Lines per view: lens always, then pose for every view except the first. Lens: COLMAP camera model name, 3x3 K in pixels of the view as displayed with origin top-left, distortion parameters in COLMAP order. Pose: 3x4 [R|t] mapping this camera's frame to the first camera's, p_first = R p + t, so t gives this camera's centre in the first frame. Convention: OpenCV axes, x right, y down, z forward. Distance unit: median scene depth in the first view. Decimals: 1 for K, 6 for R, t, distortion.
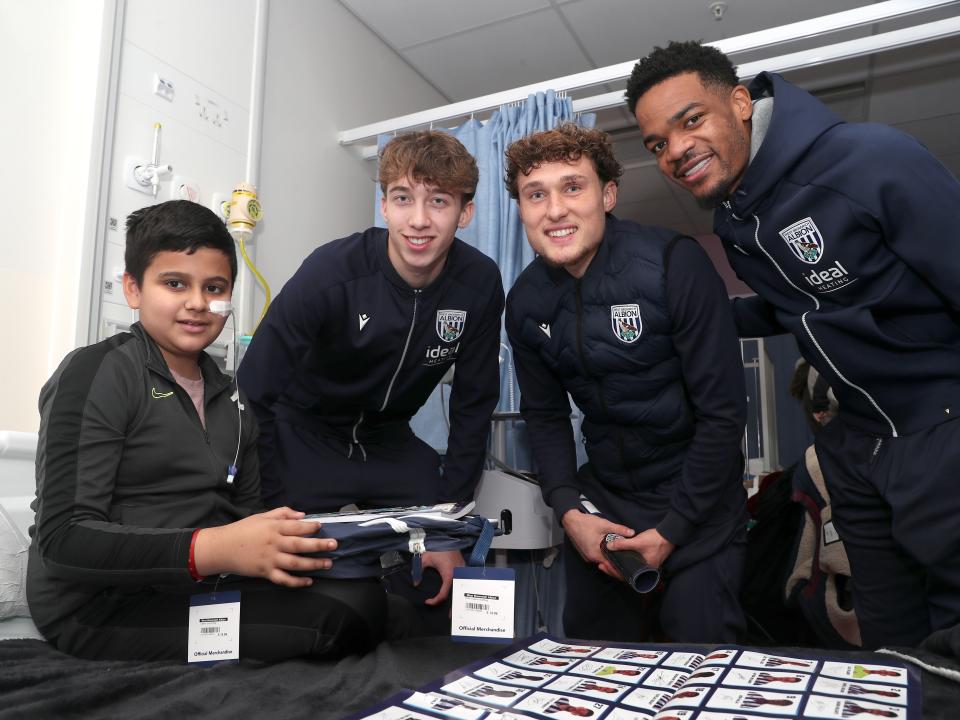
lens RADIAL K [[736.9, 0, 480.0], [0, 736.9, 360.0], [0, 0, 1]] dist [-0.123742, 0.092901]
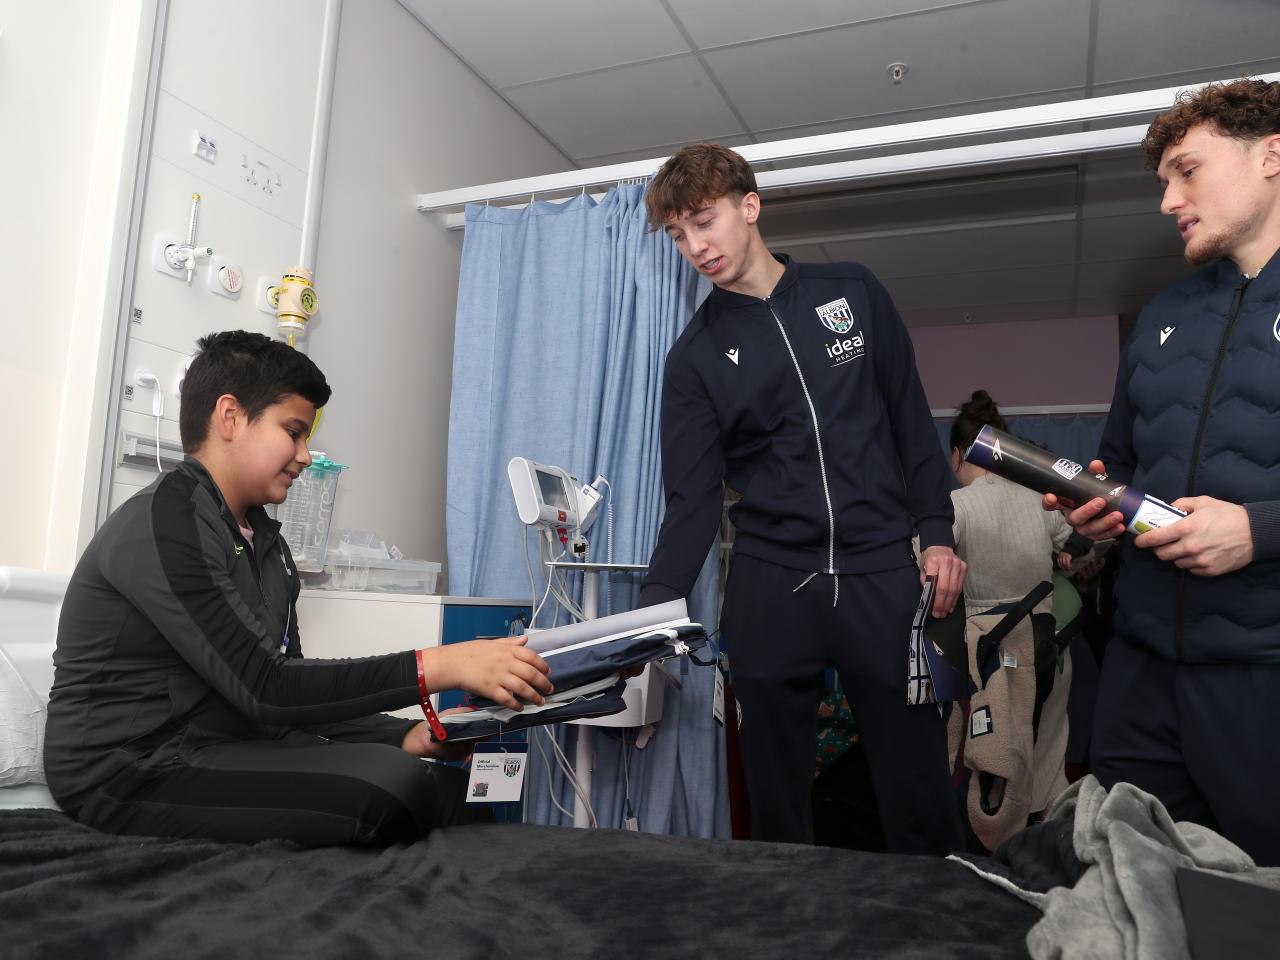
lens RADIAL K [[982.5, 0, 640.0], [0, 982.5, 480.0], [0, 0, 1]] dist [-0.123742, 0.092901]
pose [[0.997322, 0.053563, 0.049805, 0.023358], [-0.054398, 0.998398, 0.015549, -0.050417], [-0.048892, -0.018216, 0.998638, -0.137534]]
